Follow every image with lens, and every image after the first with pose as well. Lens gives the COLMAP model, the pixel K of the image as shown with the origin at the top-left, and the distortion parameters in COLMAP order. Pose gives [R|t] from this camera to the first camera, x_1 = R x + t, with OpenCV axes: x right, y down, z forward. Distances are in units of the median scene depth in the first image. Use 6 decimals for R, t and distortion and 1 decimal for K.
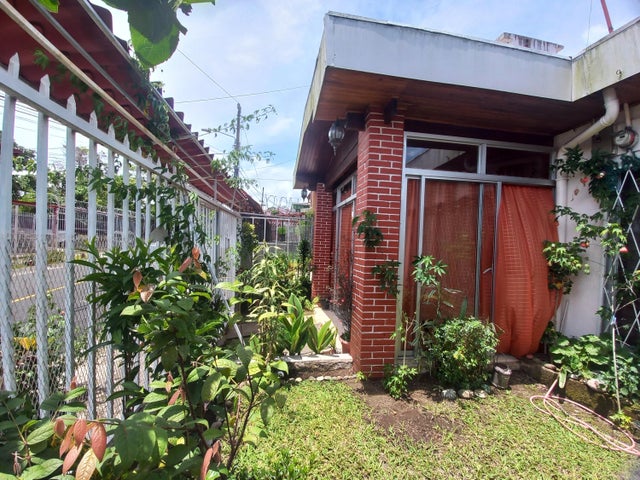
lens RADIAL K [[251.5, 0, 308.5], [0, 251.5, 243.8], [0, 0, 1]] dist [0.011617, -0.015479]
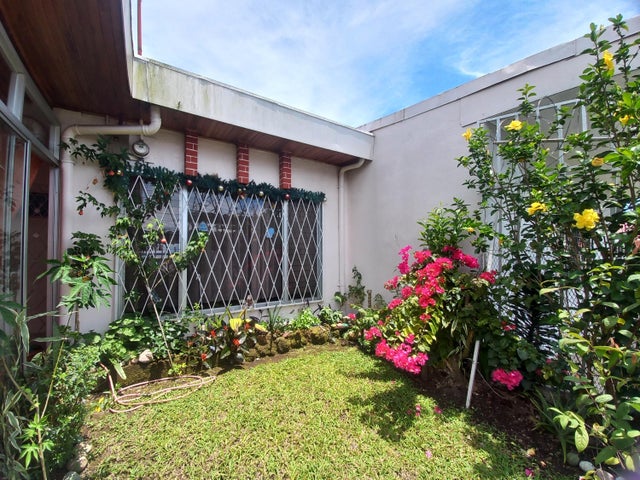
lens RADIAL K [[251.5, 0, 308.5], [0, 251.5, 243.8], [0, 0, 1]] dist [0.011617, -0.015479]
pose [[-0.424394, -0.016131, 0.905334, -0.198818], [-0.011653, 0.999856, 0.012353, 0.016193], [-0.905403, -0.005307, -0.424521, 0.764248]]
